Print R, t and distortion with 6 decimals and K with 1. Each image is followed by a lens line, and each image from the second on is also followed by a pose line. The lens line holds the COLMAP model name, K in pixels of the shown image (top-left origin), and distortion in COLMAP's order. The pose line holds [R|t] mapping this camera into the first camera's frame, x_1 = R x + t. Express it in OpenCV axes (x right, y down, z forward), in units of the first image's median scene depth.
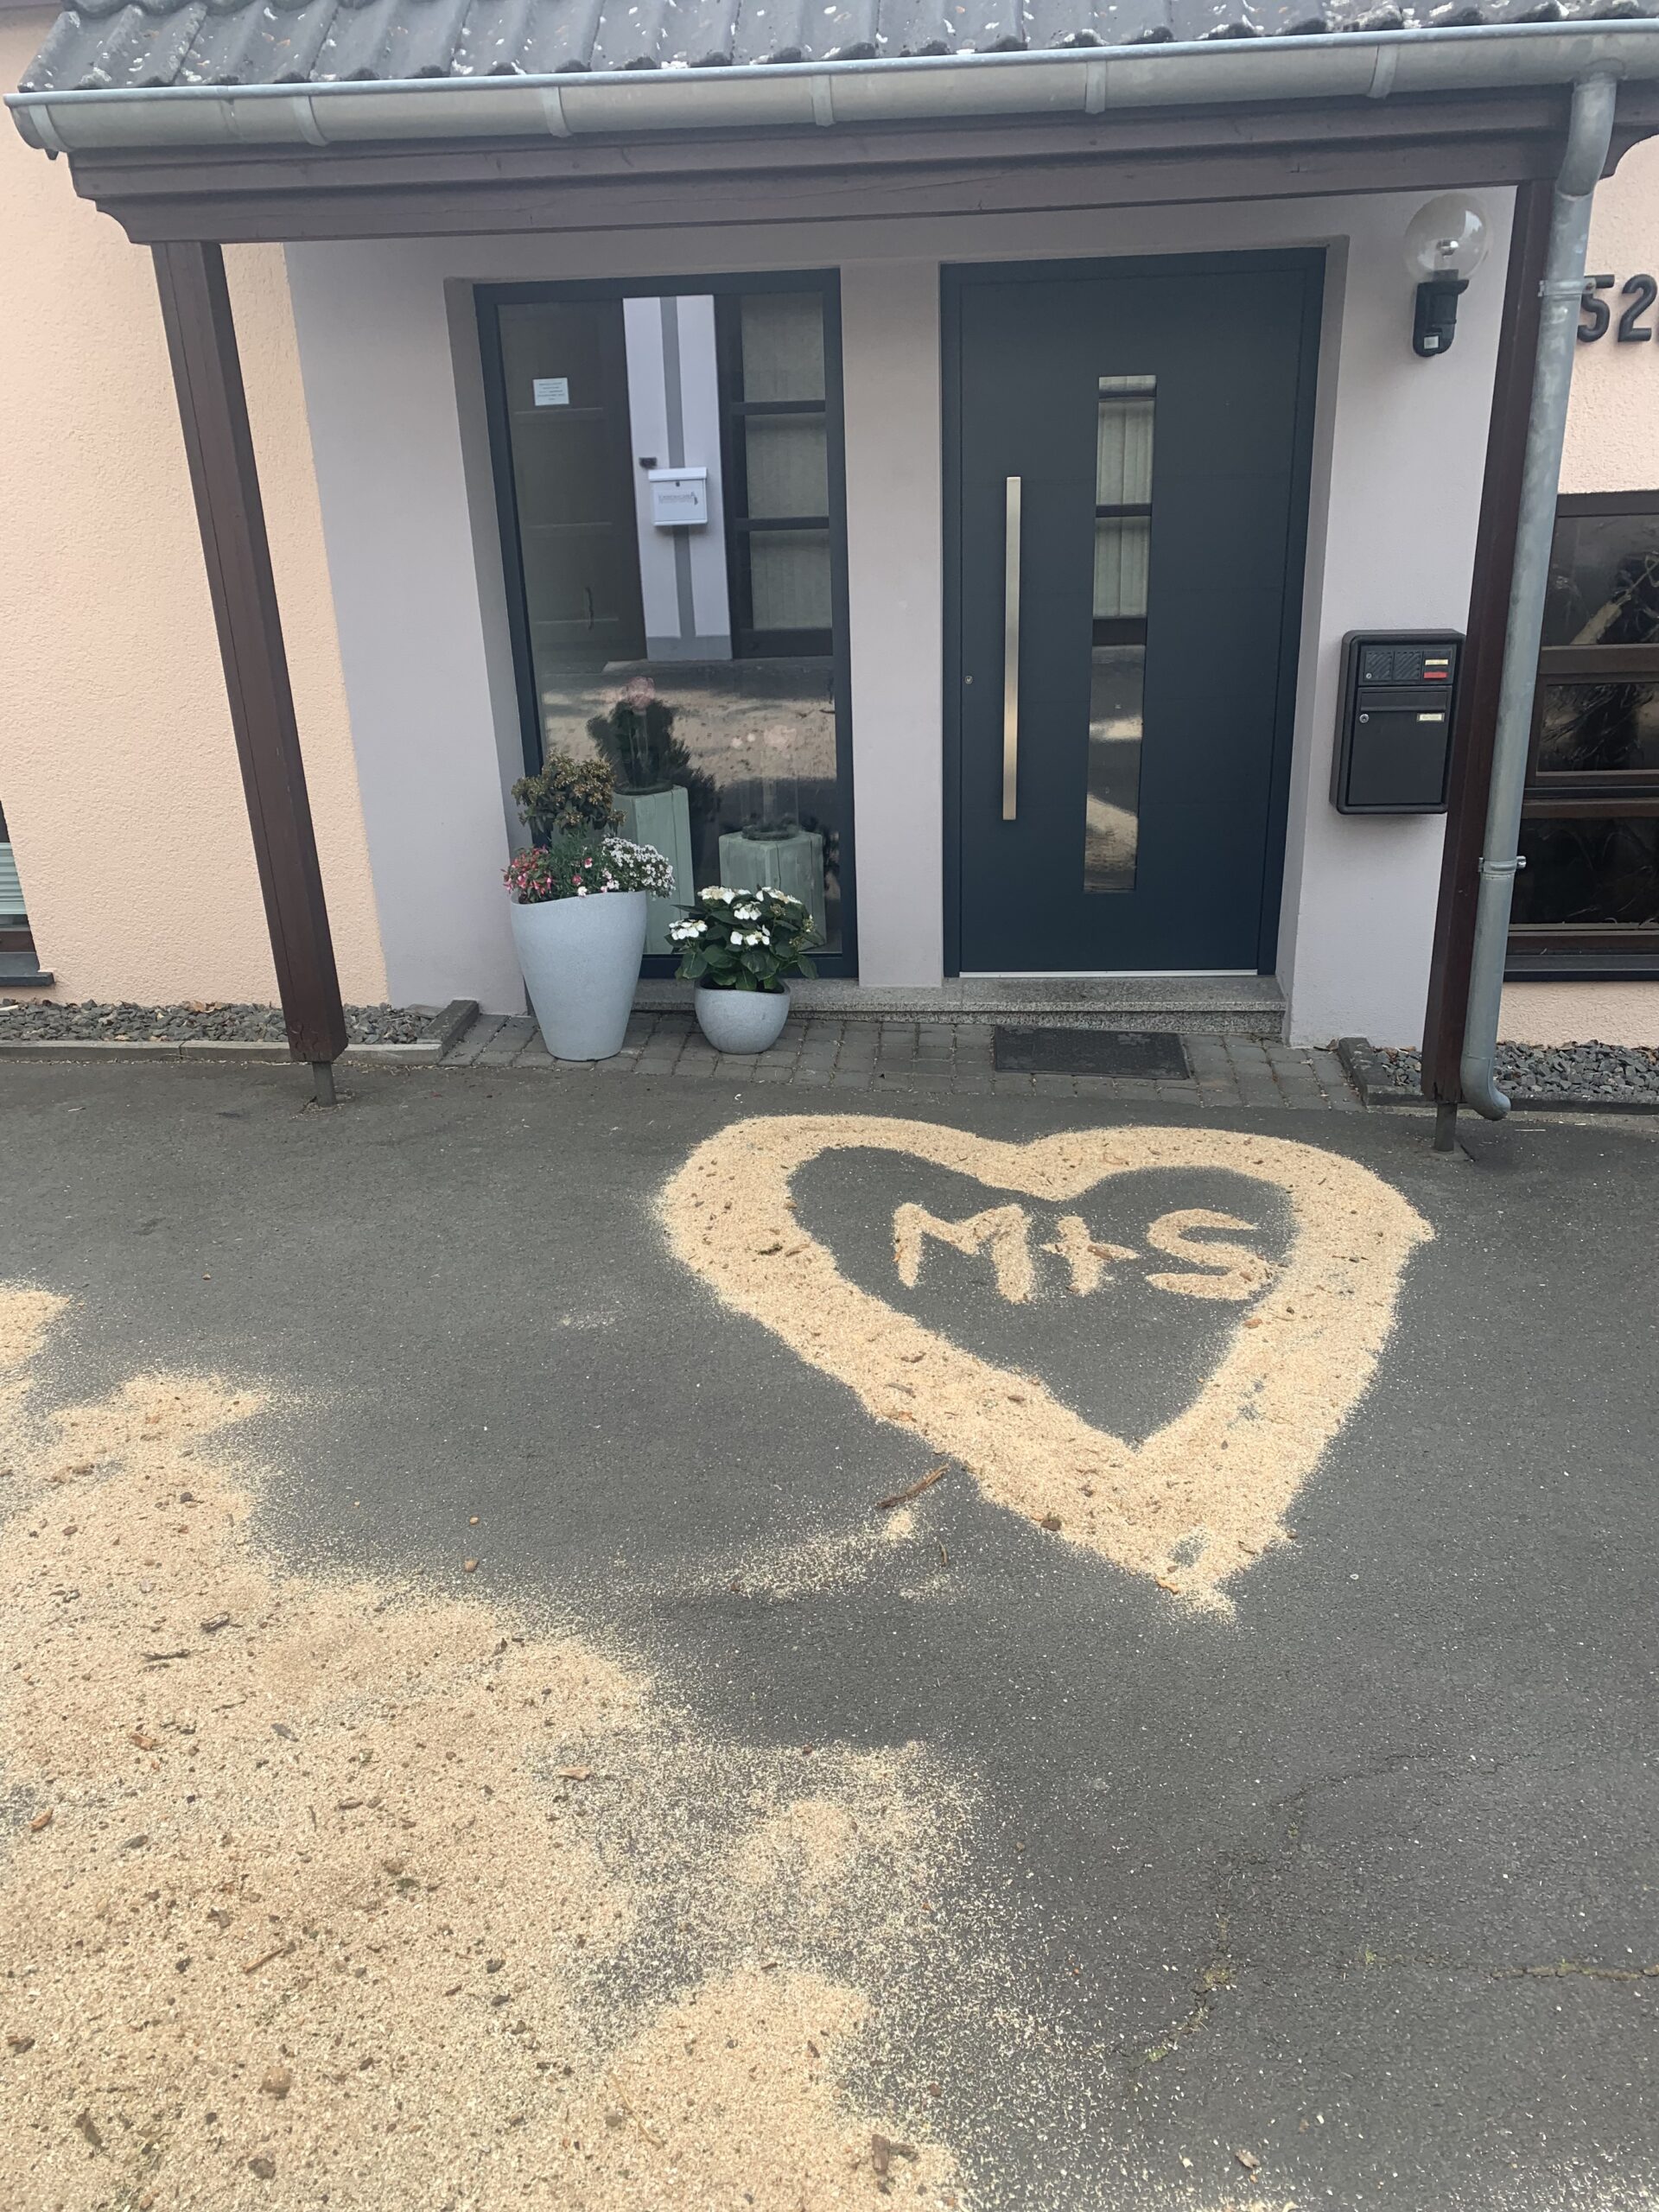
lens RADIAL K [[1668.0, 0, 829.5], [0, 1668.0, 1106.0], [0, 0, 1]] dist [0.063892, -0.075101]
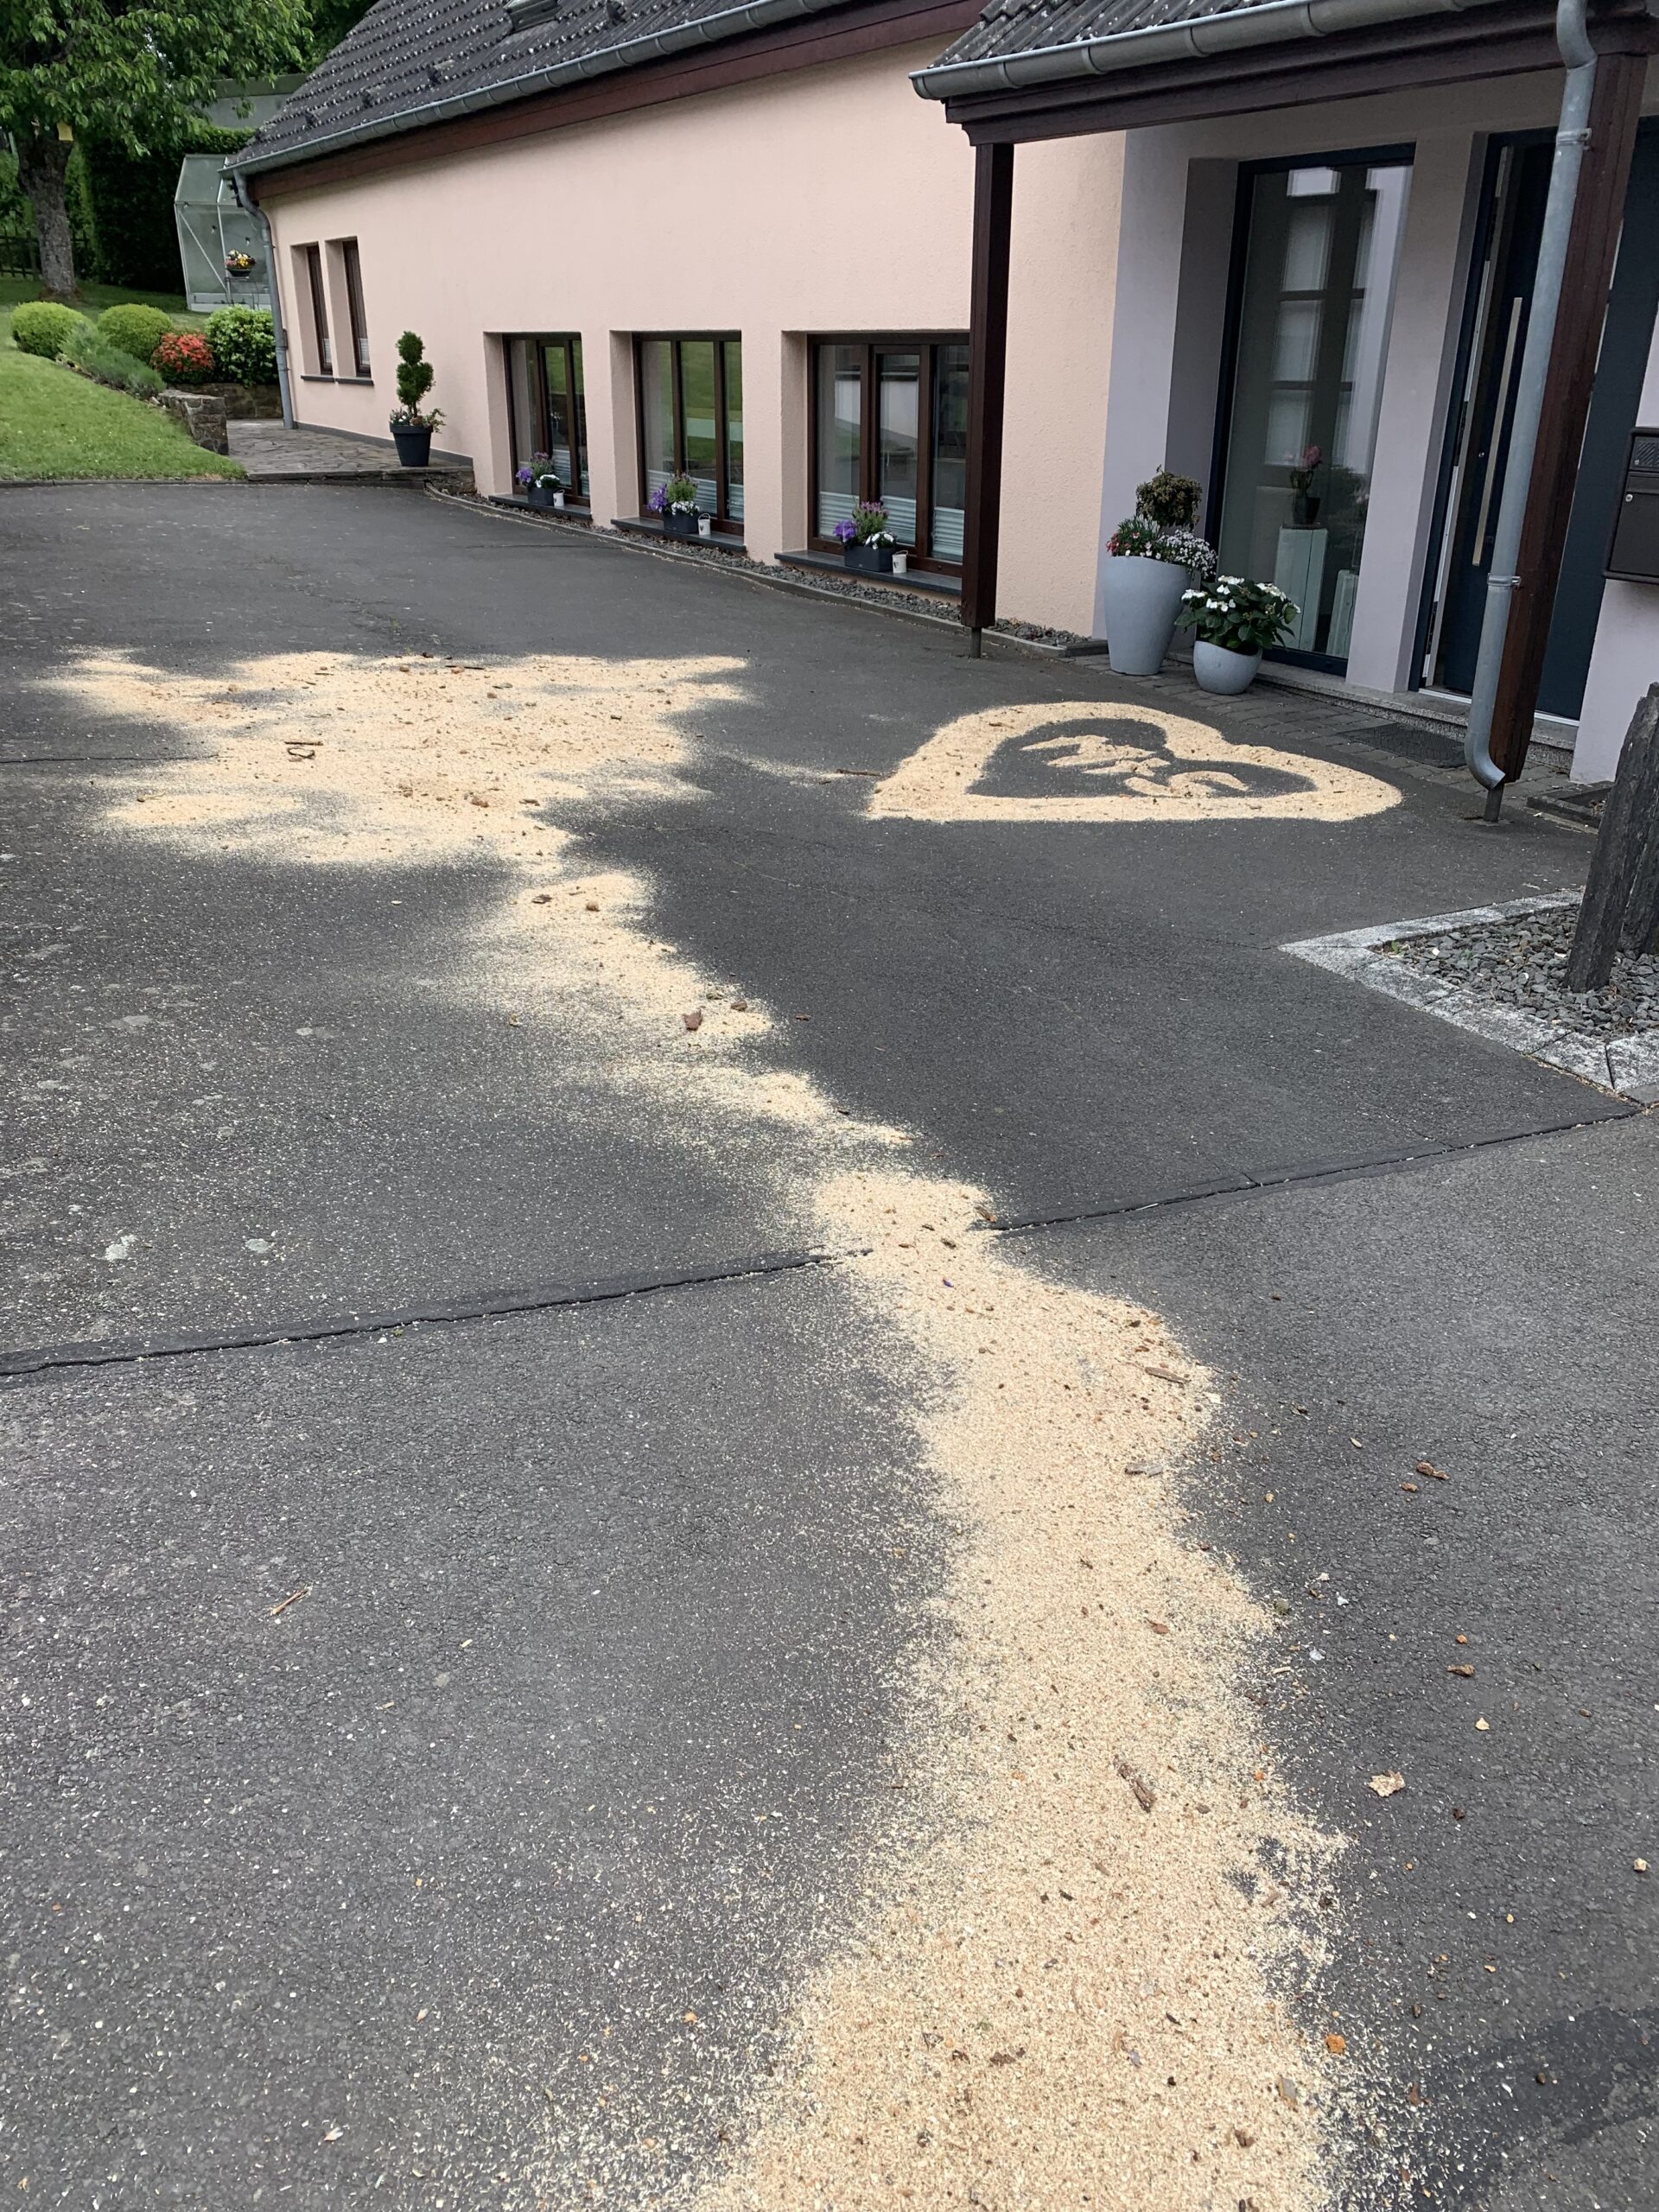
lens RADIAL K [[1668.0, 0, 829.5], [0, 1668.0, 1106.0], [0, 0, 1]] dist [0.063892, -0.075101]
pose [[0.584496, 0.373609, -0.720264, 1.283185], [-0.335506, 0.919528, 0.204706, 0.154368], [0.738783, 0.122003, 0.662809, -0.259508]]
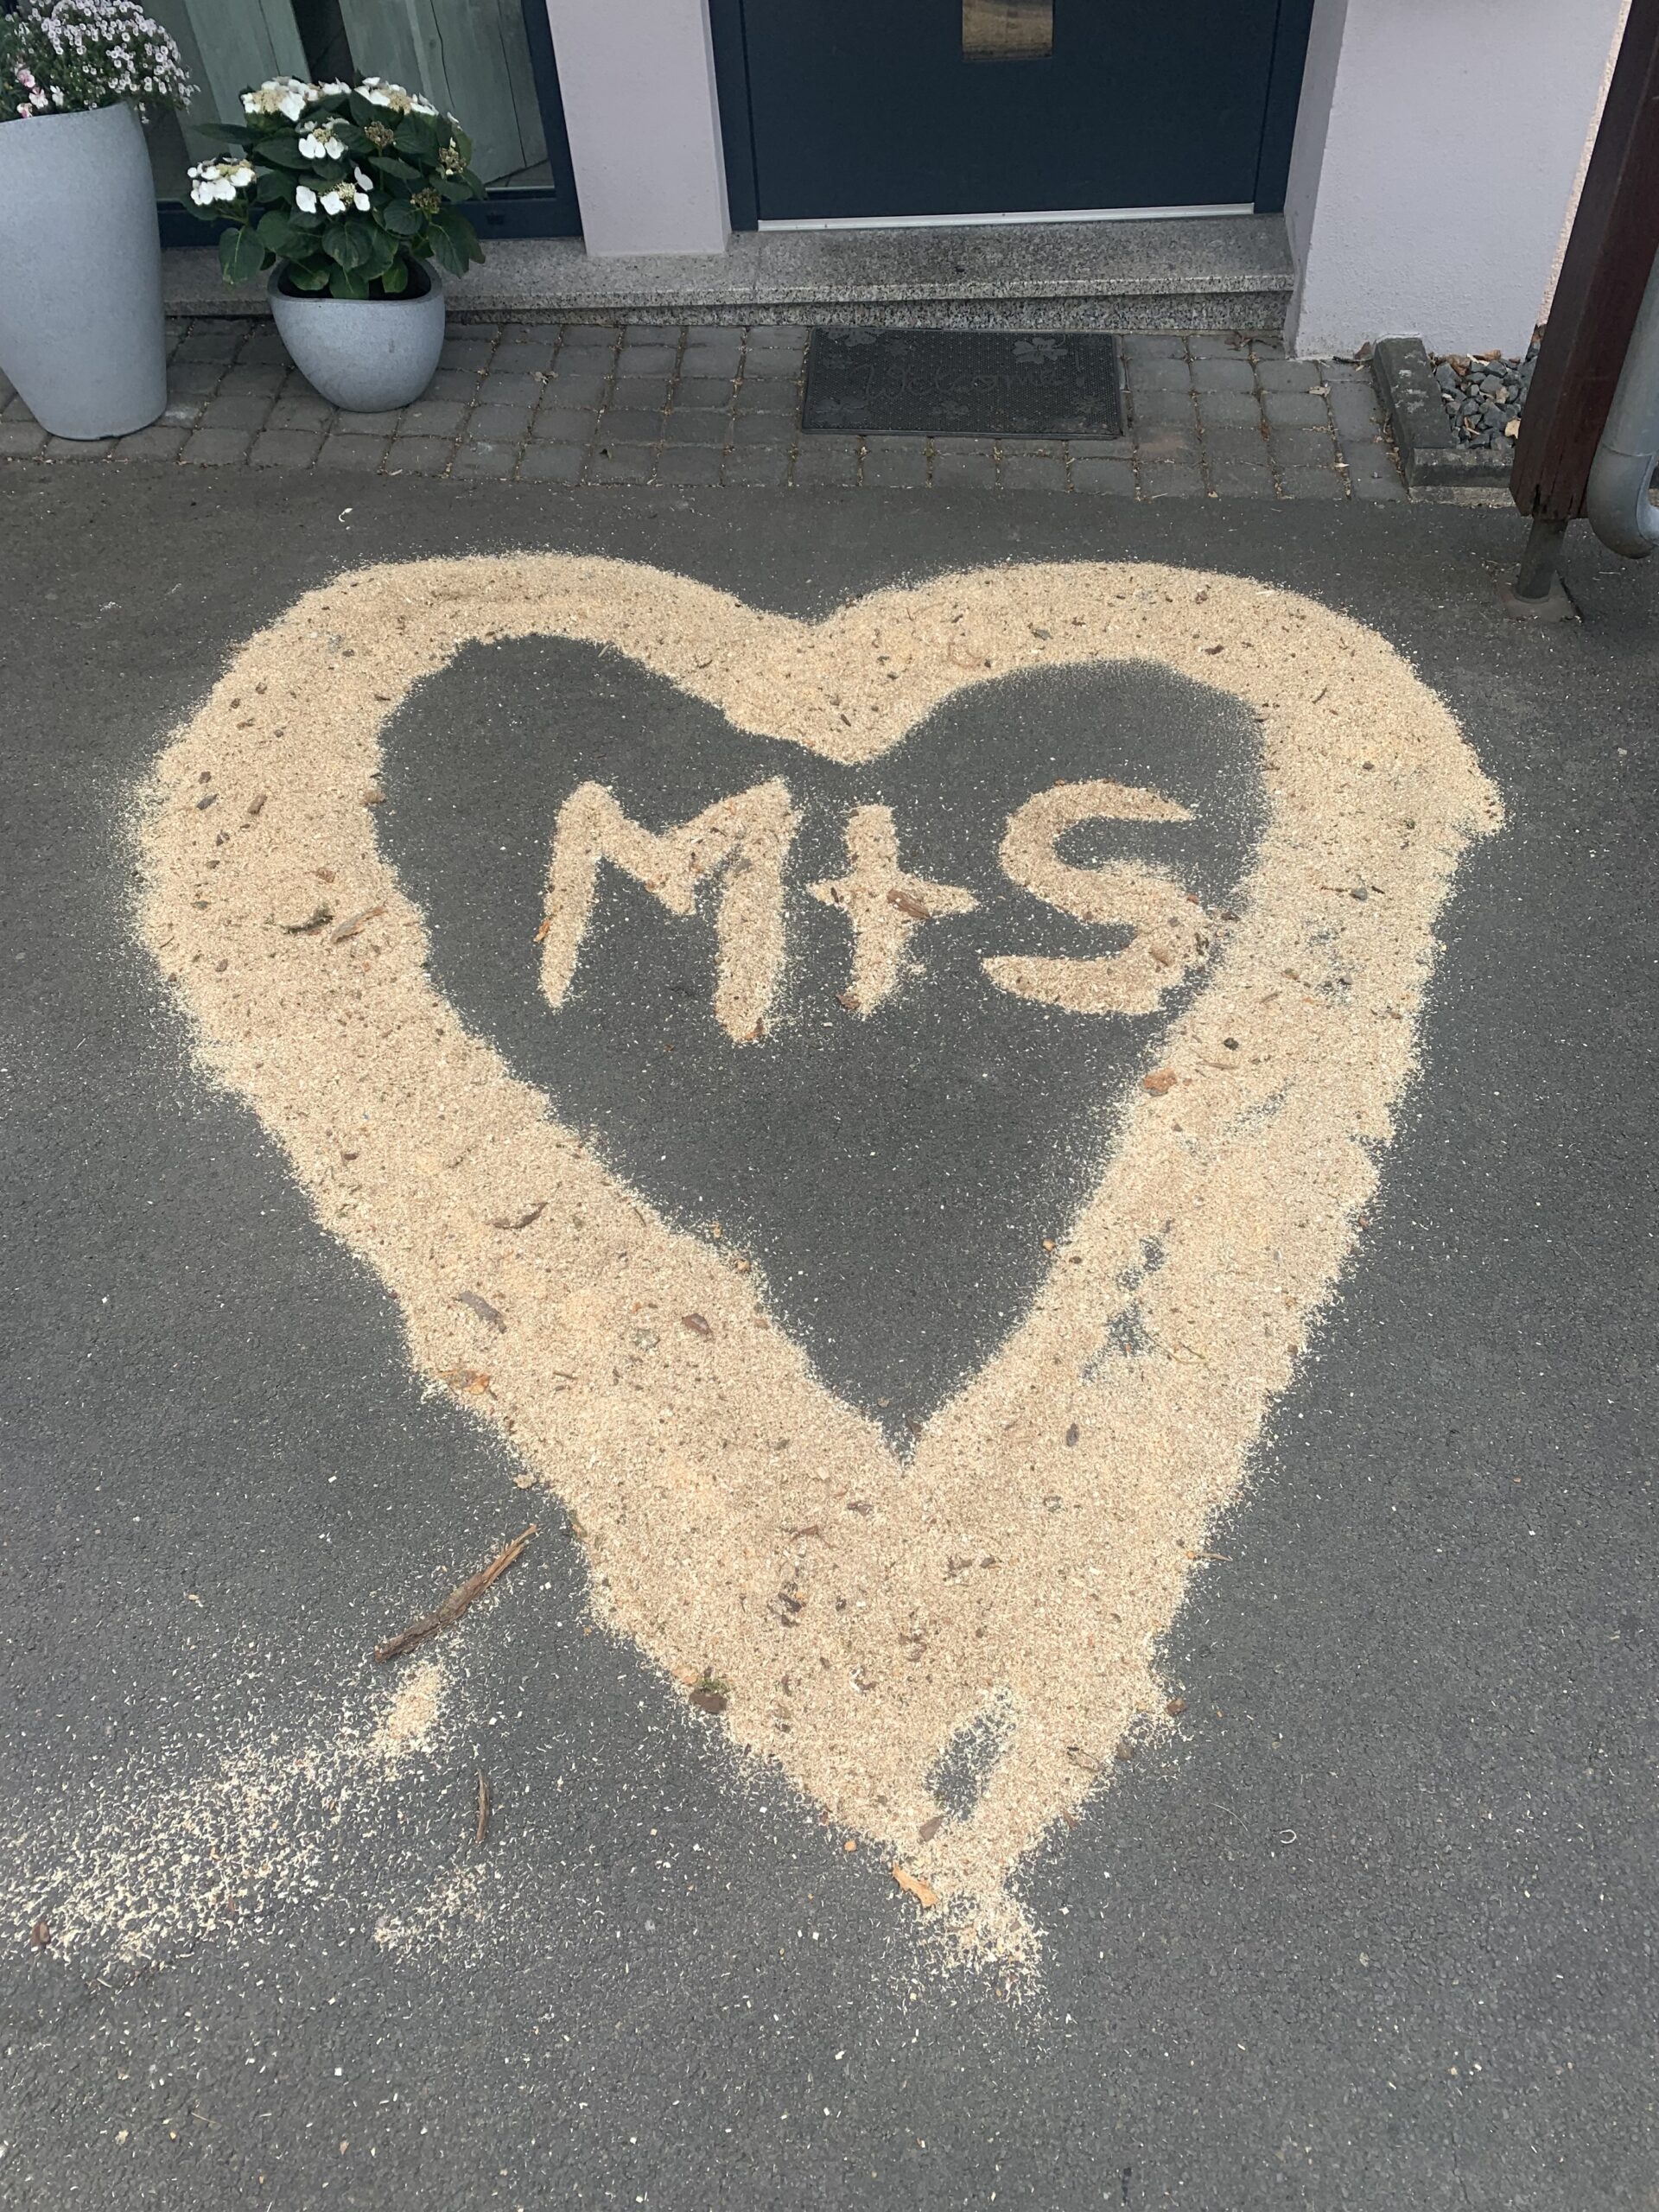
lens RADIAL K [[1668.0, 0, 829.5], [0, 1668.0, 1106.0], [0, 0, 1]] dist [0.063892, -0.075101]
pose [[0.999371, -0.034736, 0.007166, 0.128791], [0.027622, 0.888992, 0.457089, -0.108121], [-0.022248, -0.456604, 0.889392, 0.470154]]
